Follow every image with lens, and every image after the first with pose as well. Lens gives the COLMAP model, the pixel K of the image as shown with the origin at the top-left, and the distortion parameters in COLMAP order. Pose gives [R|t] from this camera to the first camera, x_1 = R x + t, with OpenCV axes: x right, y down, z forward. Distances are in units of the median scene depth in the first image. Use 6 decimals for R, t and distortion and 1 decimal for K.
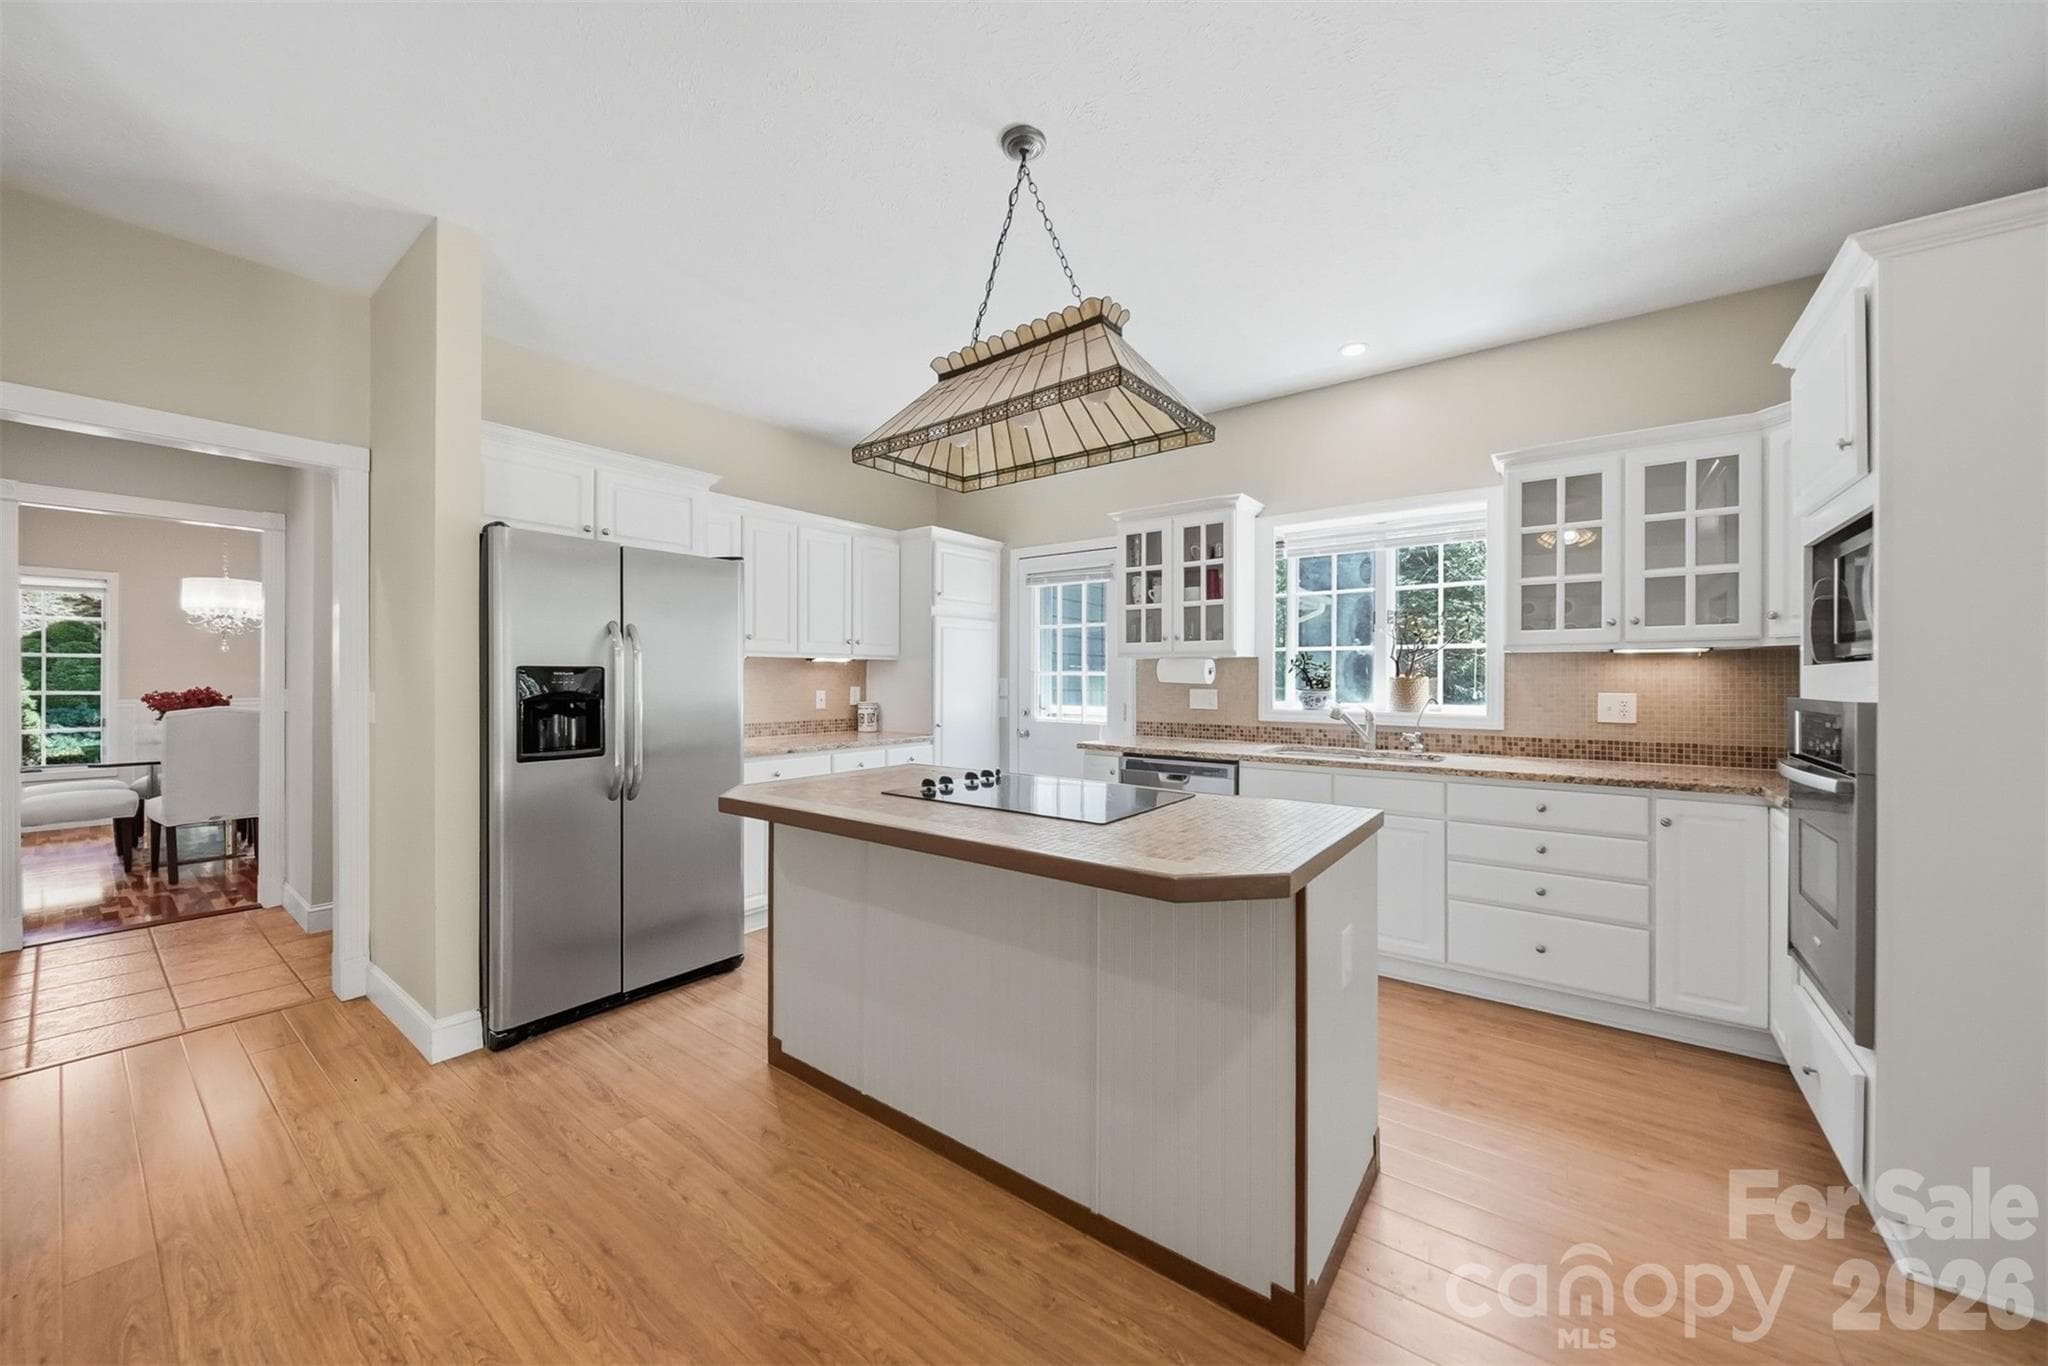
lens RADIAL K [[732.4, 0, 1016.5], [0, 732.4, 683.2], [0, 0, 1]] dist [-0.006461, 0.000268]
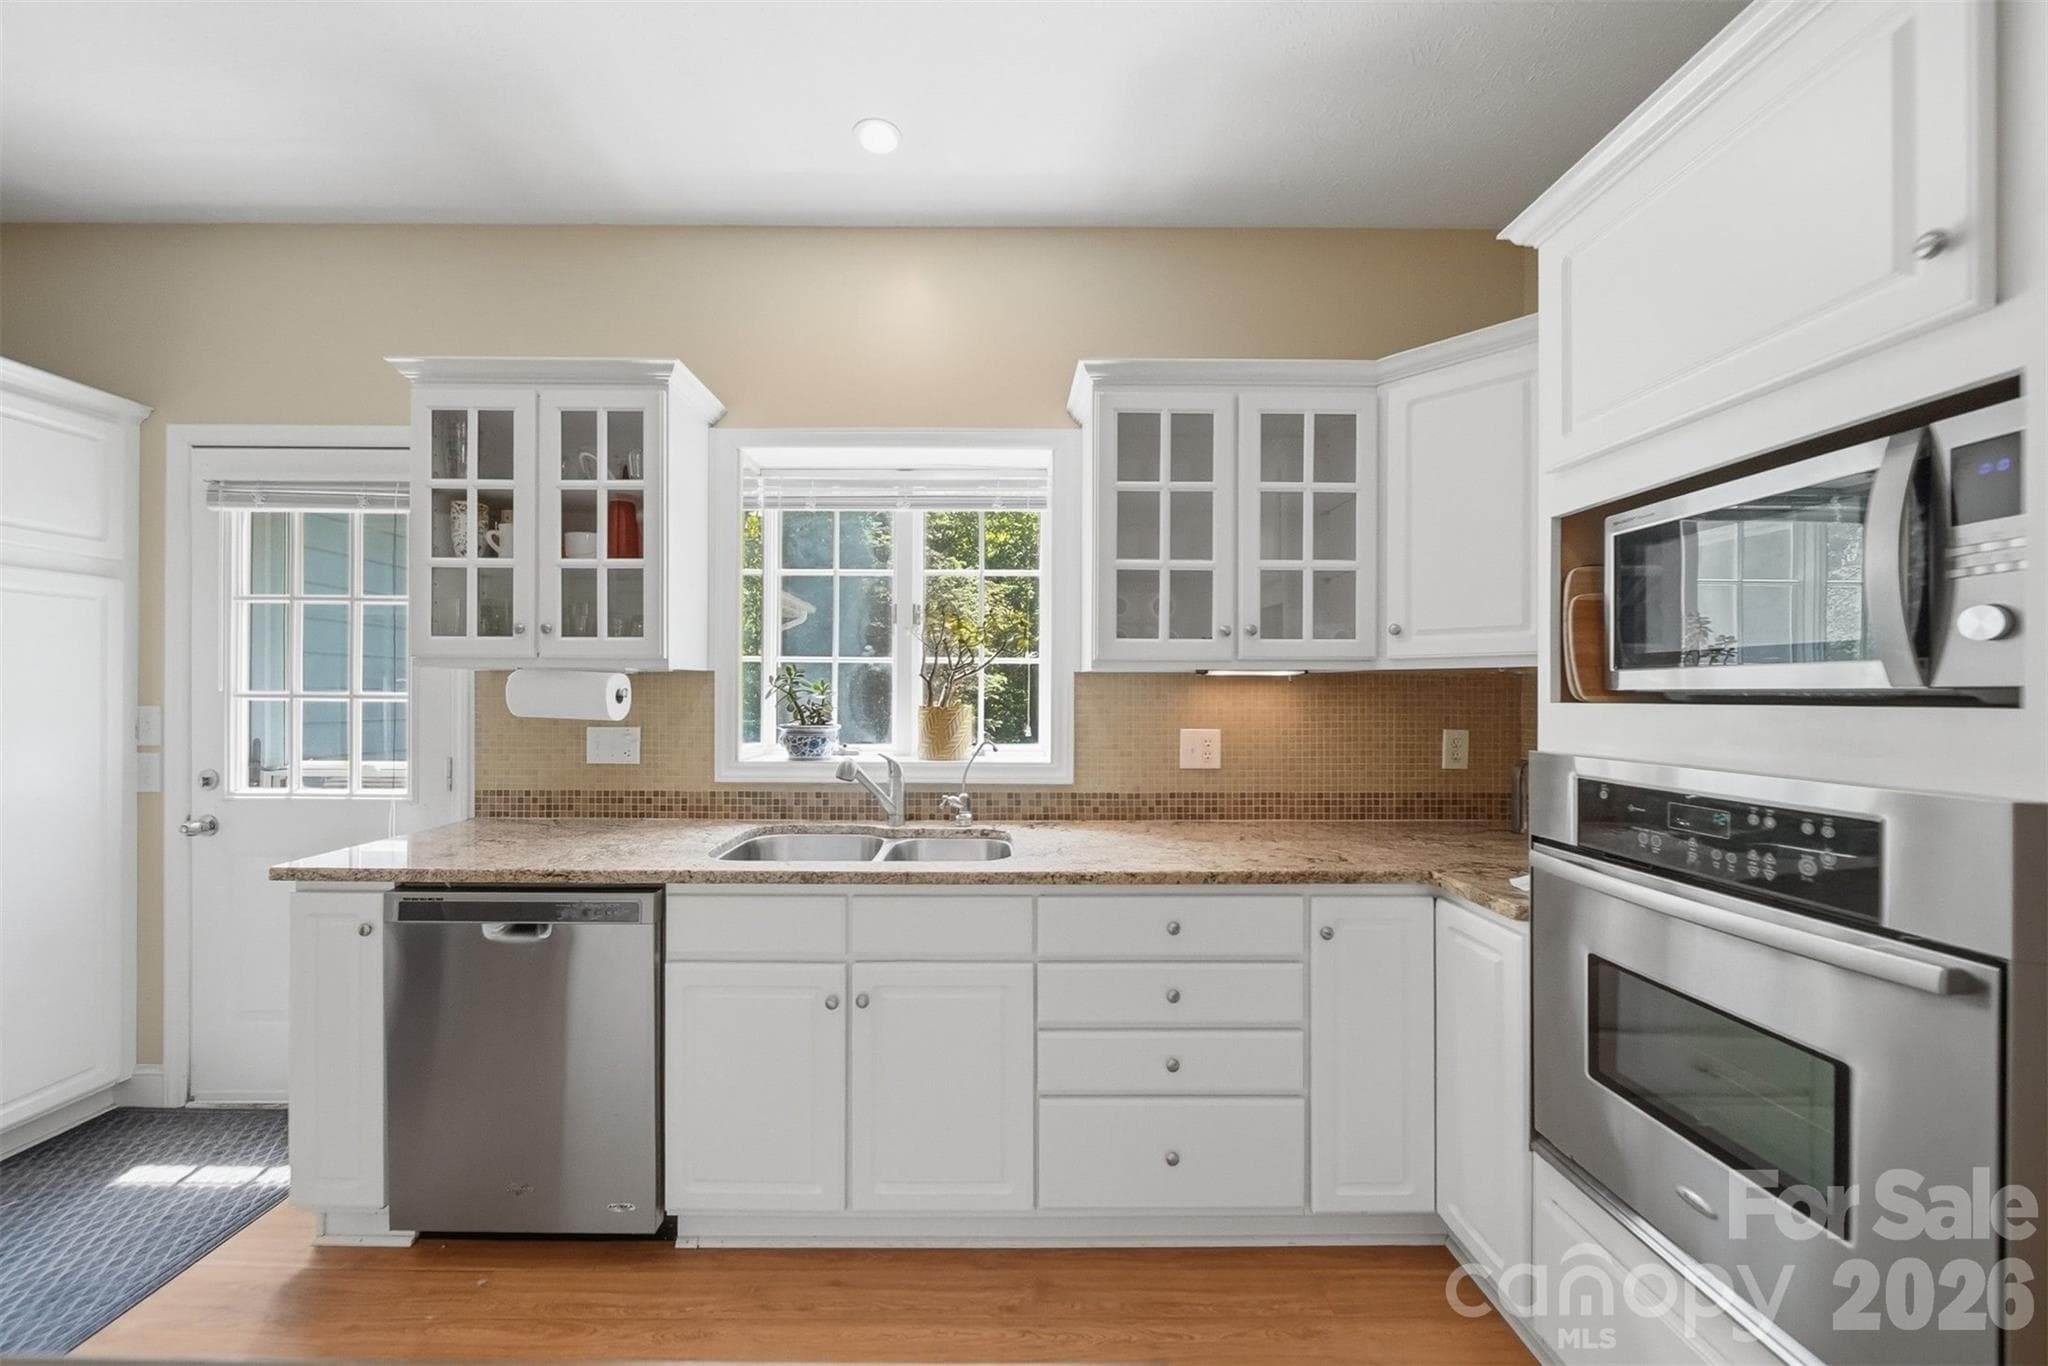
lens RADIAL K [[732.4, 0, 1004.4], [0, 732.4, 691.3], [0, 0, 1]] dist [-0.006461, 0.000268]
pose [[0.787374, 0.002461, 0.616471, 0.182483], [0.001428, 0.999982, -0.005815, -0.018910], [-0.616474, 0.005459, 0.787356, 0.478242]]
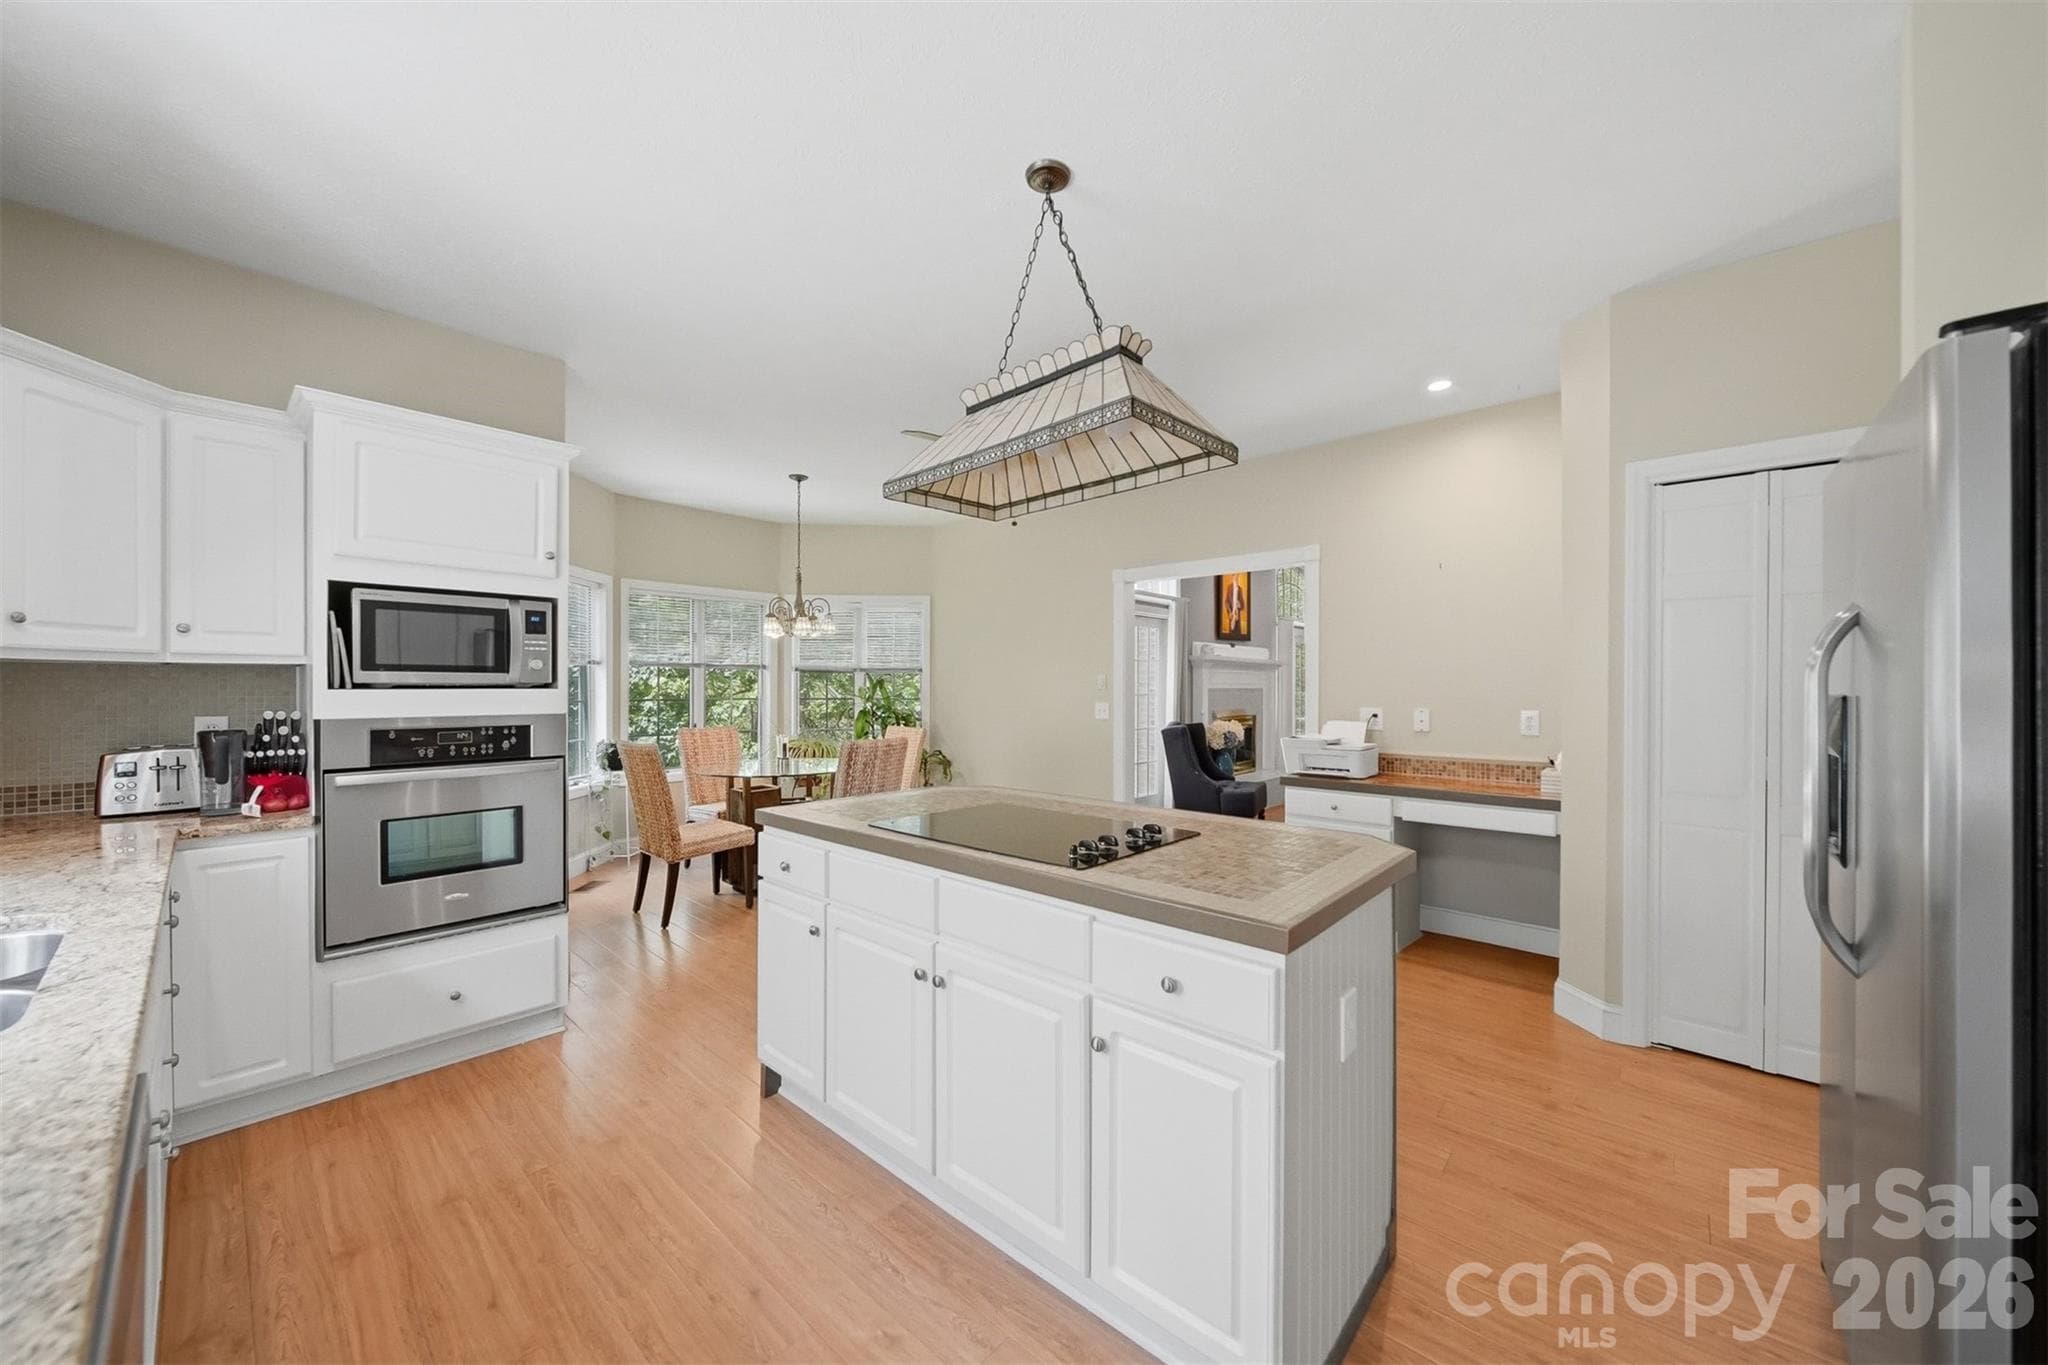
lens RADIAL K [[732.4, 0, 1033.5], [0, 732.4, 686.5], [0, 0, 1]] dist [-0.006461, 0.000268]
pose [[-0.997499, -0.004318, 0.070555, -0.029597], [-0.003962, 0.999979, 0.005187, -0.023885], [-0.070575, 0.004894, -0.997494, 1.224440]]
